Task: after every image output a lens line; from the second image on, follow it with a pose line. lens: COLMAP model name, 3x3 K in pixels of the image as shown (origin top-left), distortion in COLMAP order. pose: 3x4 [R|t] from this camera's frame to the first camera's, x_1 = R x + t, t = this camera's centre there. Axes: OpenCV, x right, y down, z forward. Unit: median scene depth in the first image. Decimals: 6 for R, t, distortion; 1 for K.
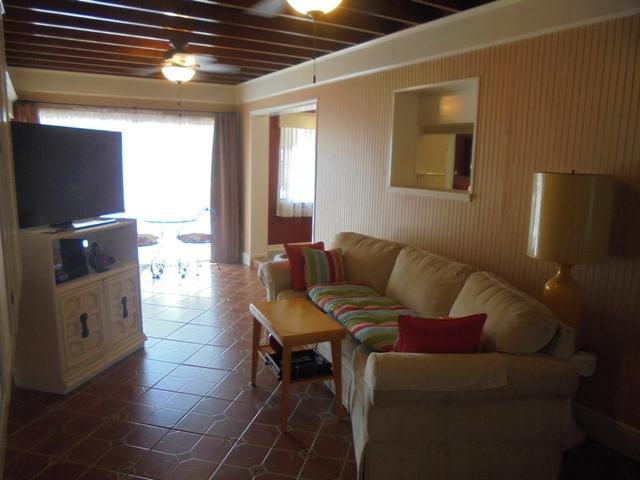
lens RADIAL K [[476.8, 0, 320.0], [0, 476.8, 240.0], [0, 0, 1]] dist [-0.134527, 0.101219]
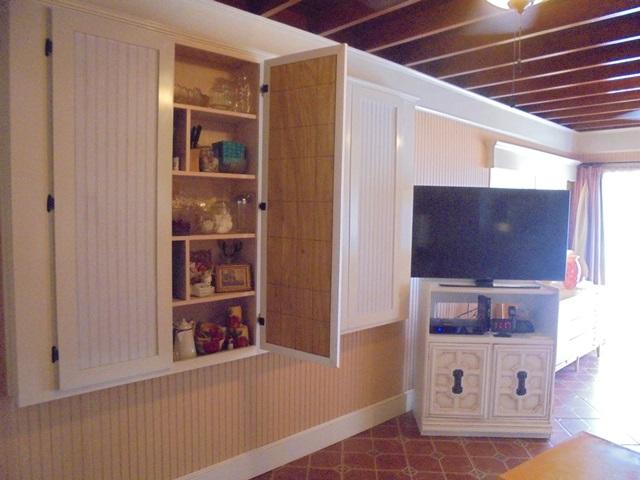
lens RADIAL K [[476.8, 0, 320.0], [0, 476.8, 240.0], [0, 0, 1]] dist [-0.134527, 0.101219]
pose [[0.210399, 0.049305, -0.976372, 0.383664], [-0.184161, 0.982846, 0.009947, -0.068697], [0.960113, 0.177716, 0.215869, 0.414216]]
